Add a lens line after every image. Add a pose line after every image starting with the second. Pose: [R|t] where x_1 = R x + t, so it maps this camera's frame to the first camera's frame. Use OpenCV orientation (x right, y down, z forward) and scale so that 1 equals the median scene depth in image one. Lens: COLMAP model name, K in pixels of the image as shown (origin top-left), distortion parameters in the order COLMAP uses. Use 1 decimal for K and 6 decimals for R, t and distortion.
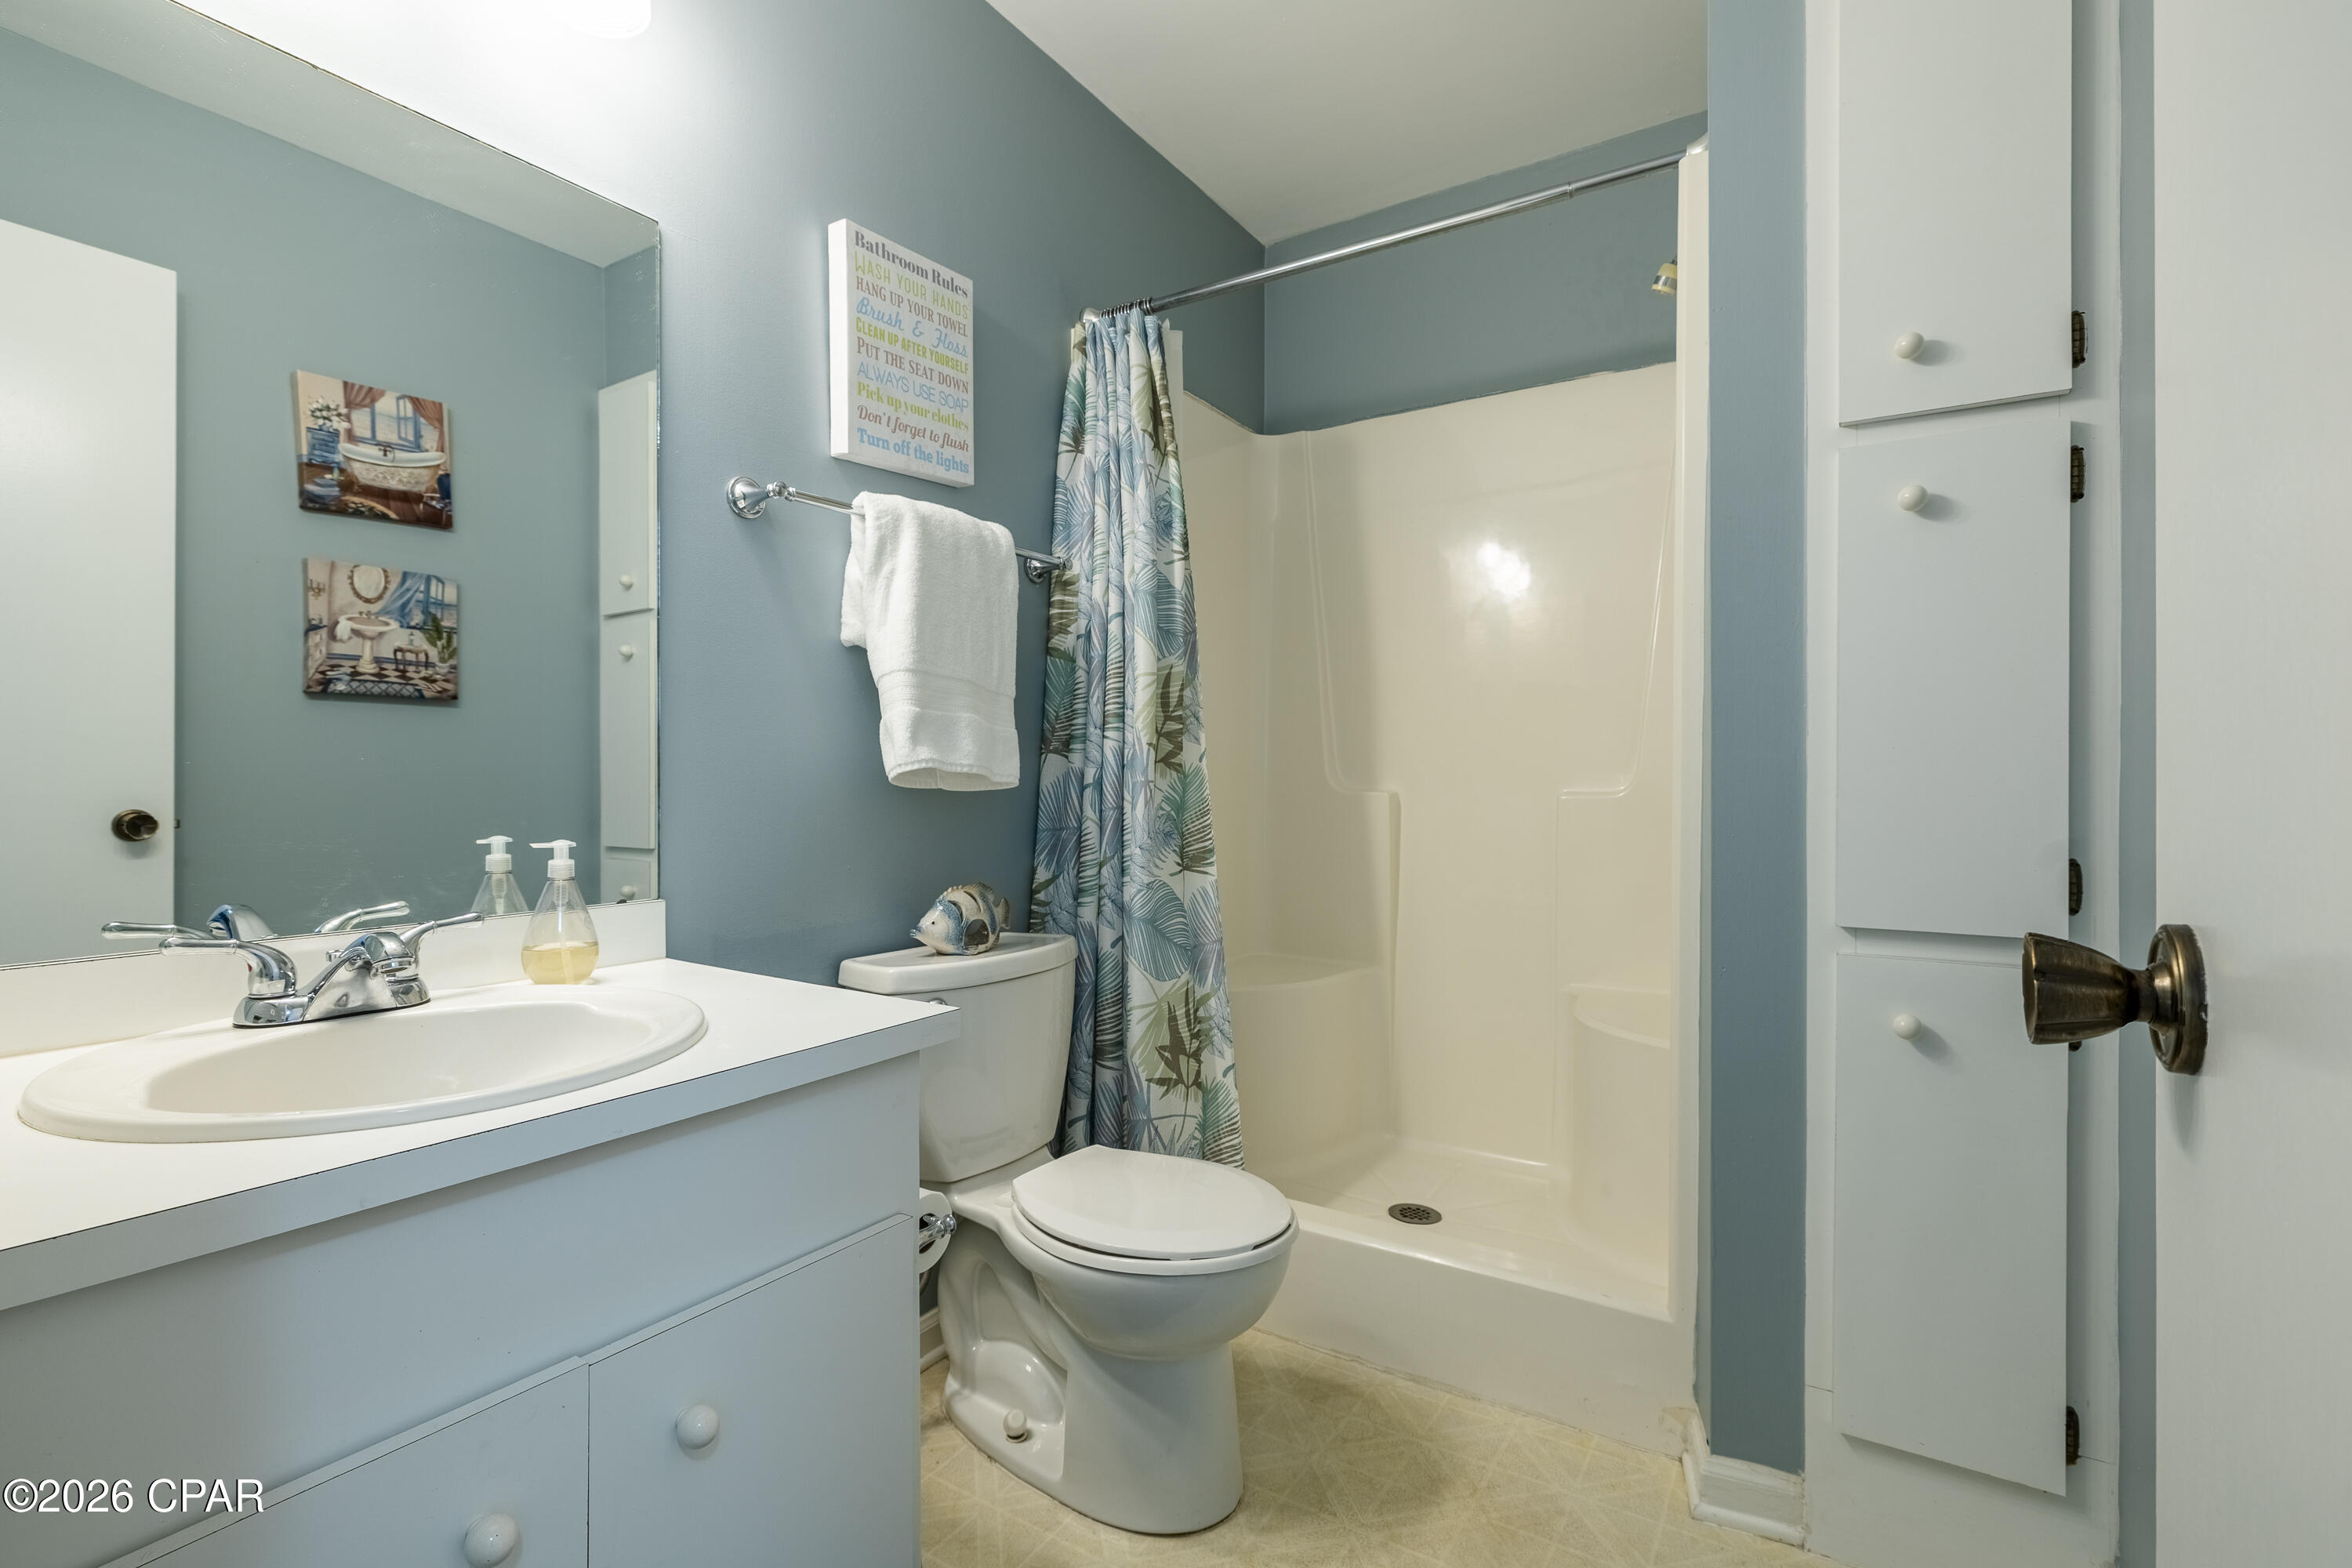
lens RADIAL K [[1073.0, 0, 1176.0], [0, 1073.0, 784.0], [0, 0, 1]] dist [0.000339, 0.000343]
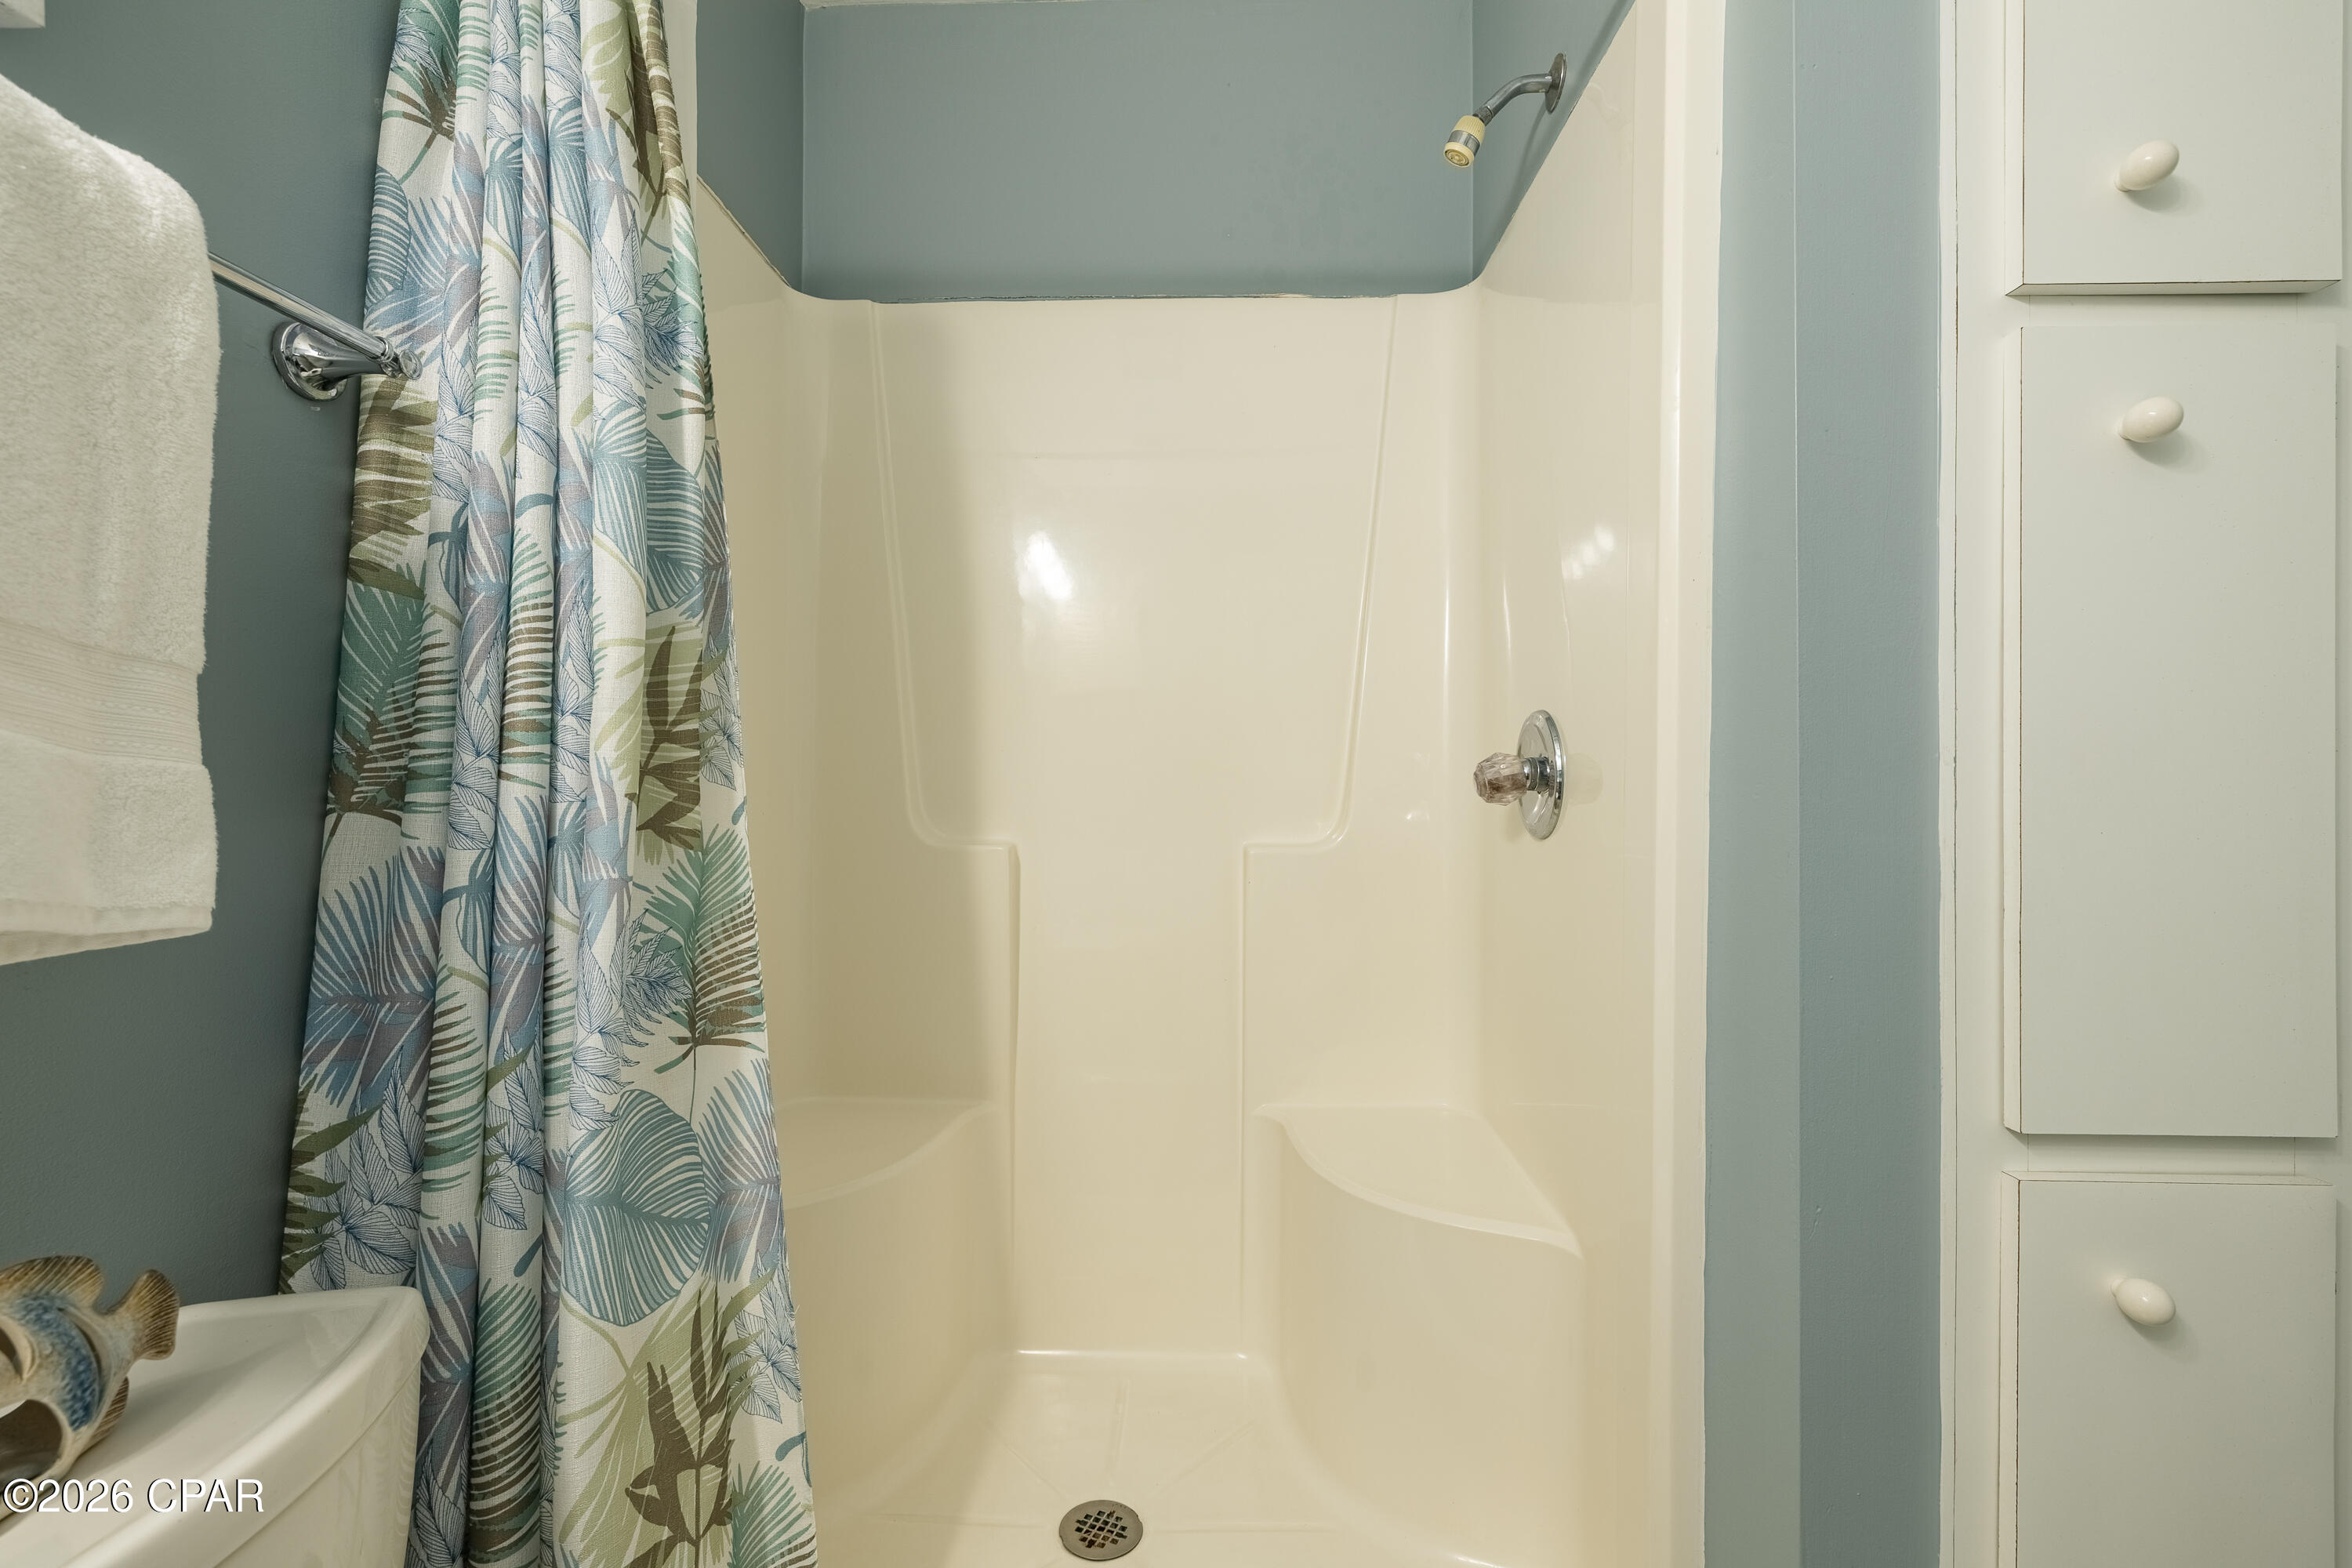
lens RADIAL K [[1006.7, 0, 1174.2], [0, 1006.7, 760.2], [0, 0, 1]] dist [0.041455, -0.024499]
pose [[0.862304, 0.010443, 0.506283, -0.042314], [0.002970, 0.999666, -0.025677, -0.039774], [-0.506382, 0.023645, 0.861985, 0.512479]]
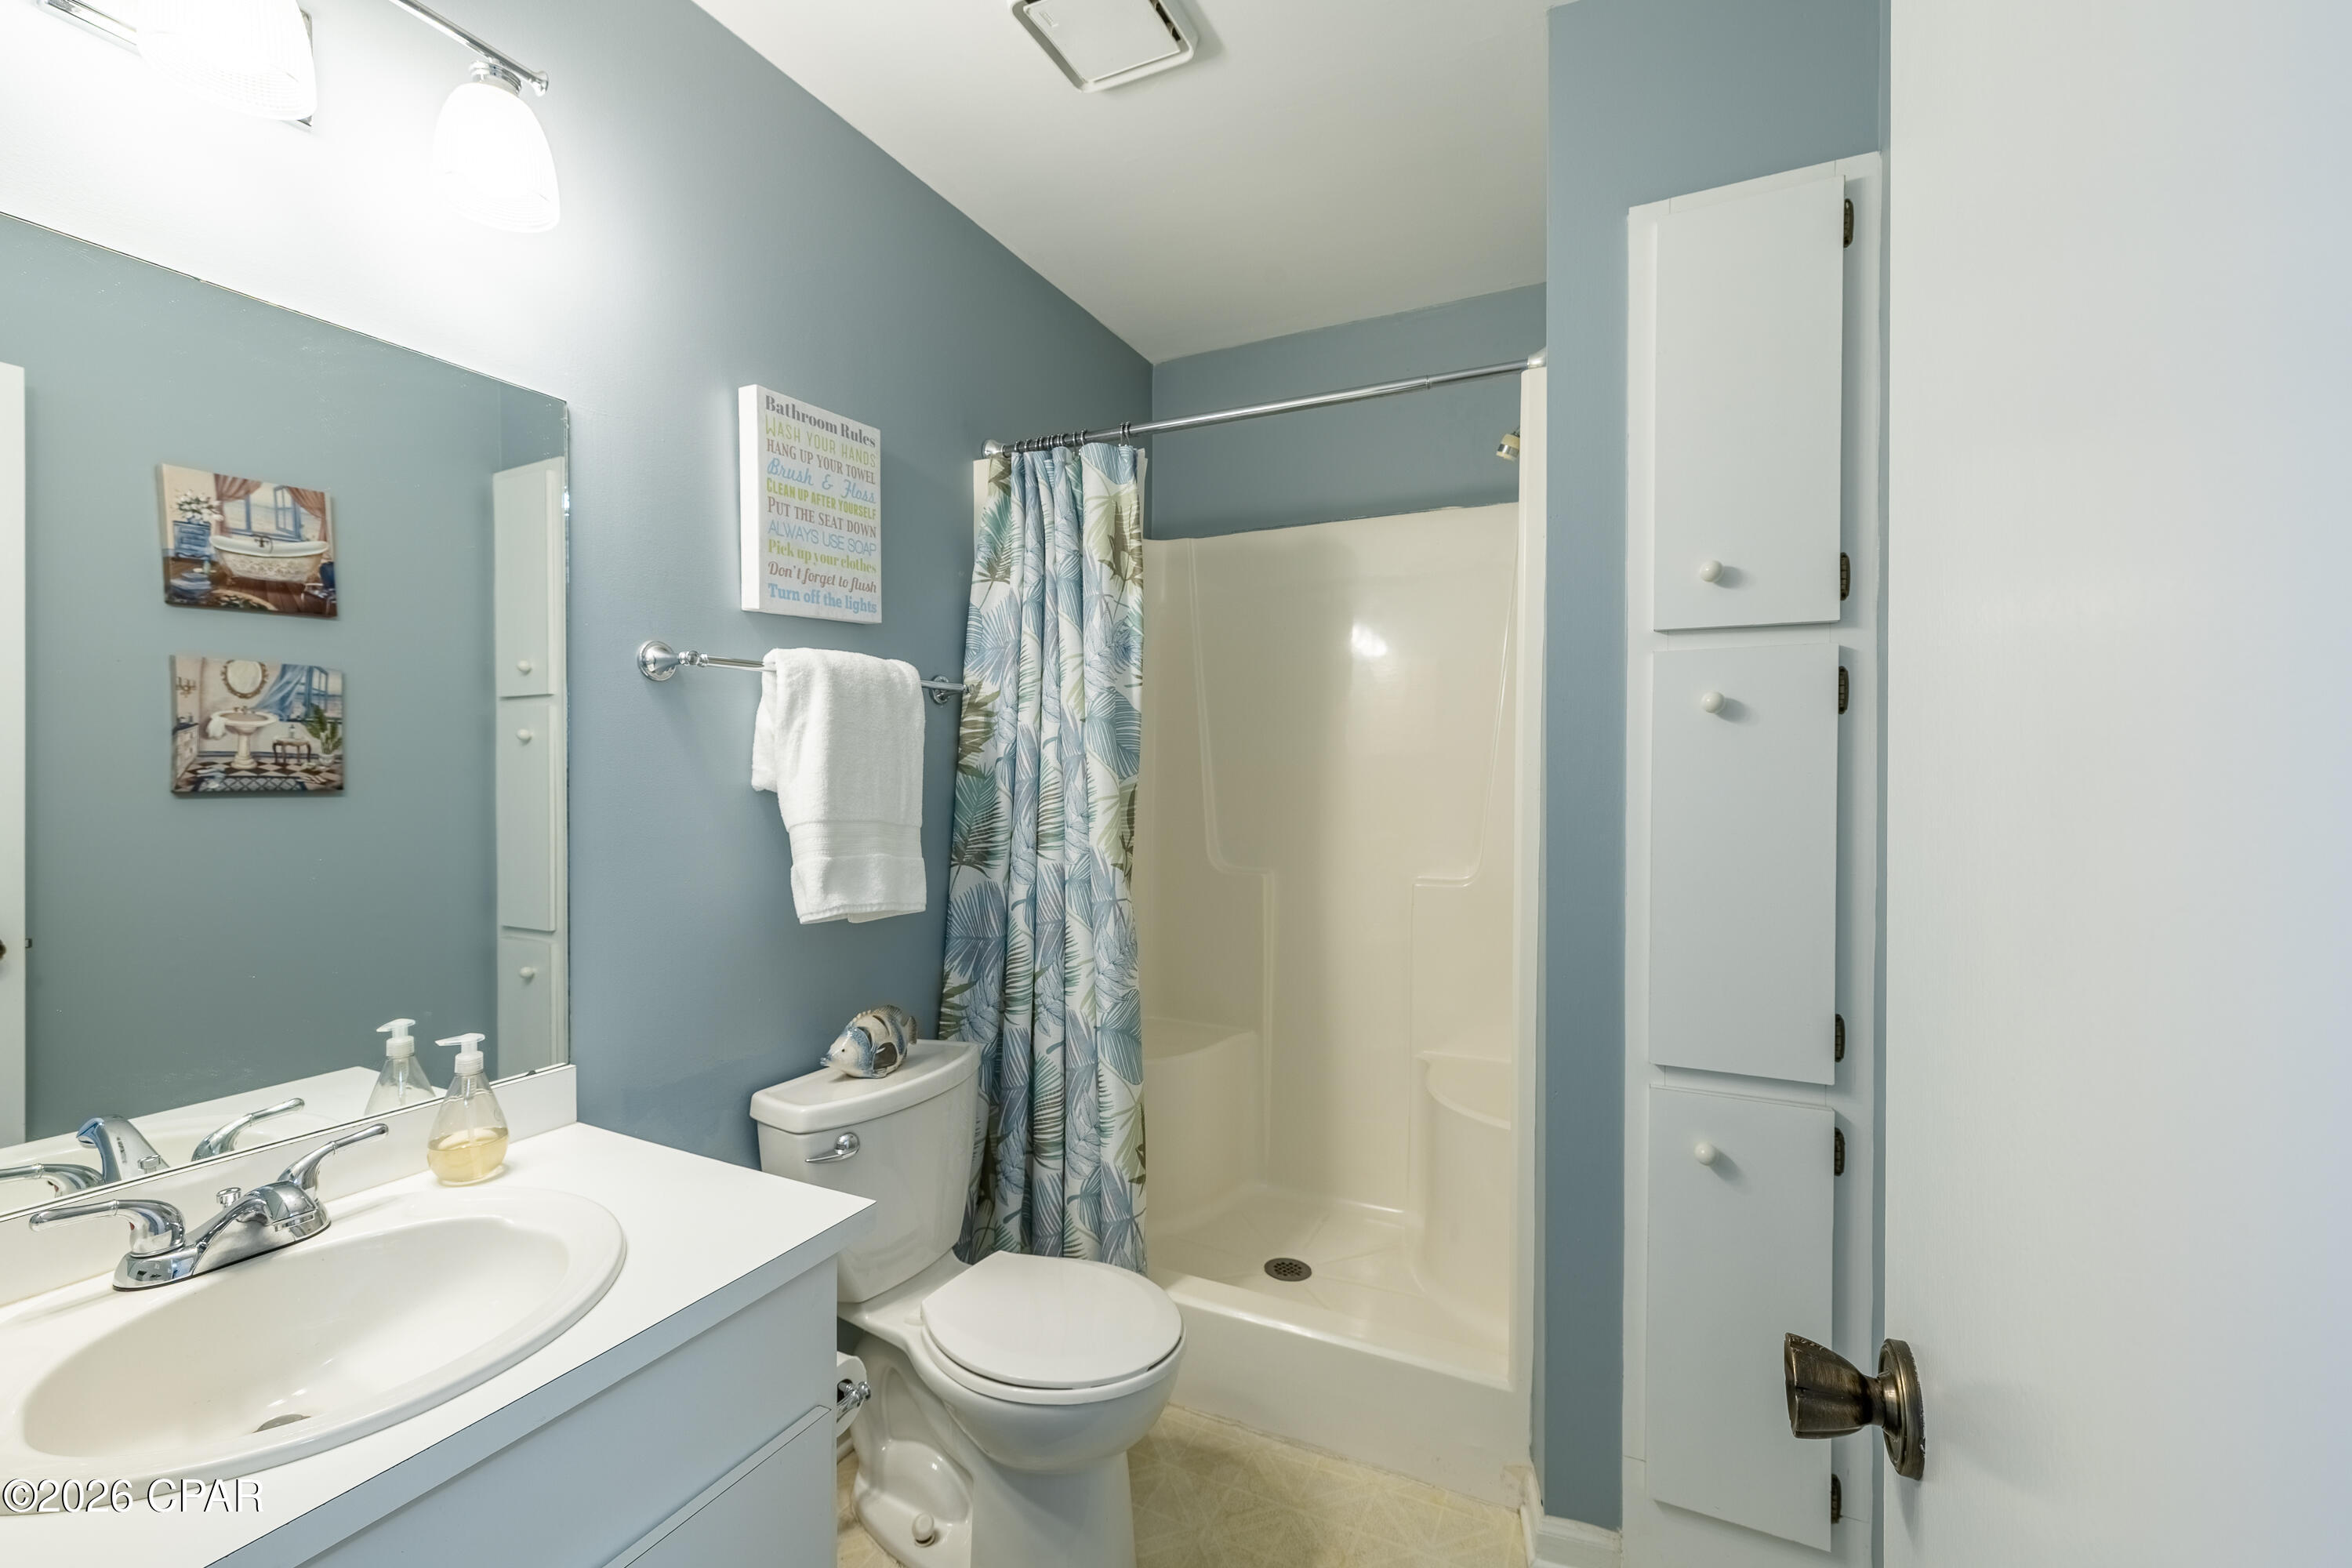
lens RADIAL K [[992.9, 0, 1175.6], [0, 992.9, 777.3], [0, 0, 1]] dist [0.005554, -0.000535]
pose [[0.993534, 0.000705, 0.113534, -0.010903], [-0.001583, 0.999970, 0.007648, -0.126101], [-0.113525, -0.007778, 0.993505, -0.005045]]
